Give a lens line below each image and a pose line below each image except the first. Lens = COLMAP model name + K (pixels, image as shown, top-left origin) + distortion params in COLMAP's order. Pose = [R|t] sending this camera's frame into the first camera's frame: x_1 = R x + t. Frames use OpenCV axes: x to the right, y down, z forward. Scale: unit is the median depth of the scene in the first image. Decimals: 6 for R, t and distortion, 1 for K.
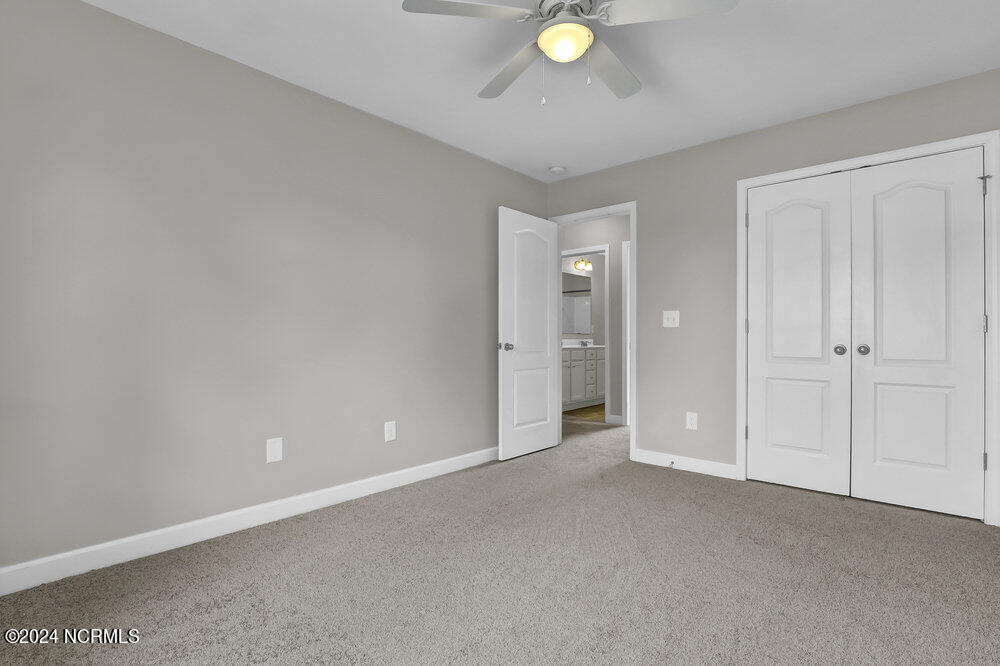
lens RADIAL K [[482.6, 0, 503.8], [0, 482.6, 335.0], [0, 0, 1]] dist [-0.001590, -0.000362]
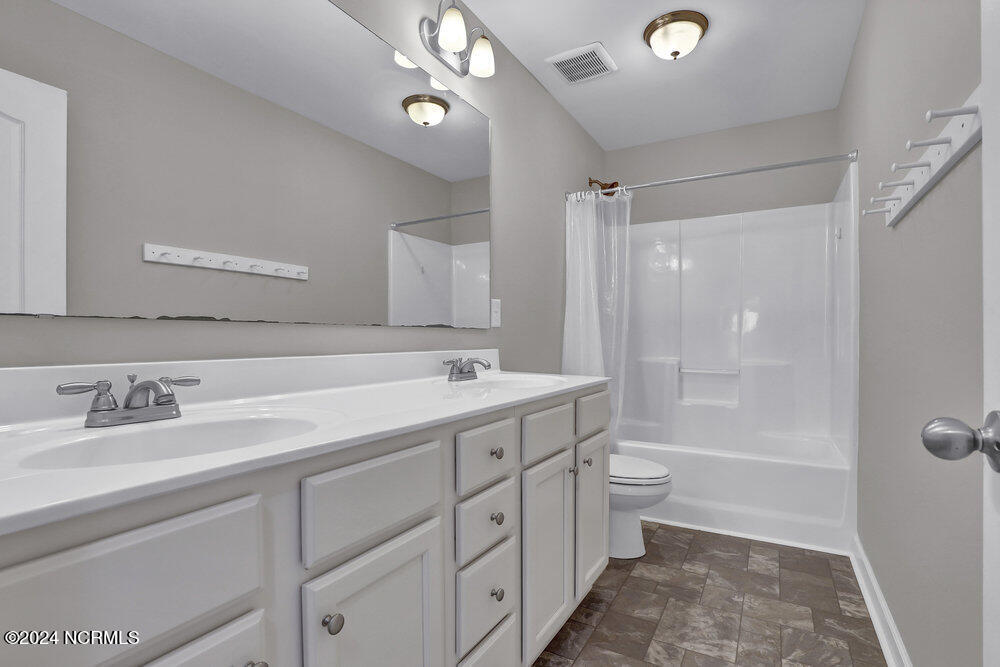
lens RADIAL K [[482.6, 0, 503.8], [0, 482.6, 335.5], [0, 0, 1]] dist [-0.001590, -0.000362]
pose [[0.979021, -0.002093, 0.203748, 0.137364], [0.001821, 0.999997, 0.001523, 0.001193], [-0.203751, -0.001120, 0.979022, 0.758848]]
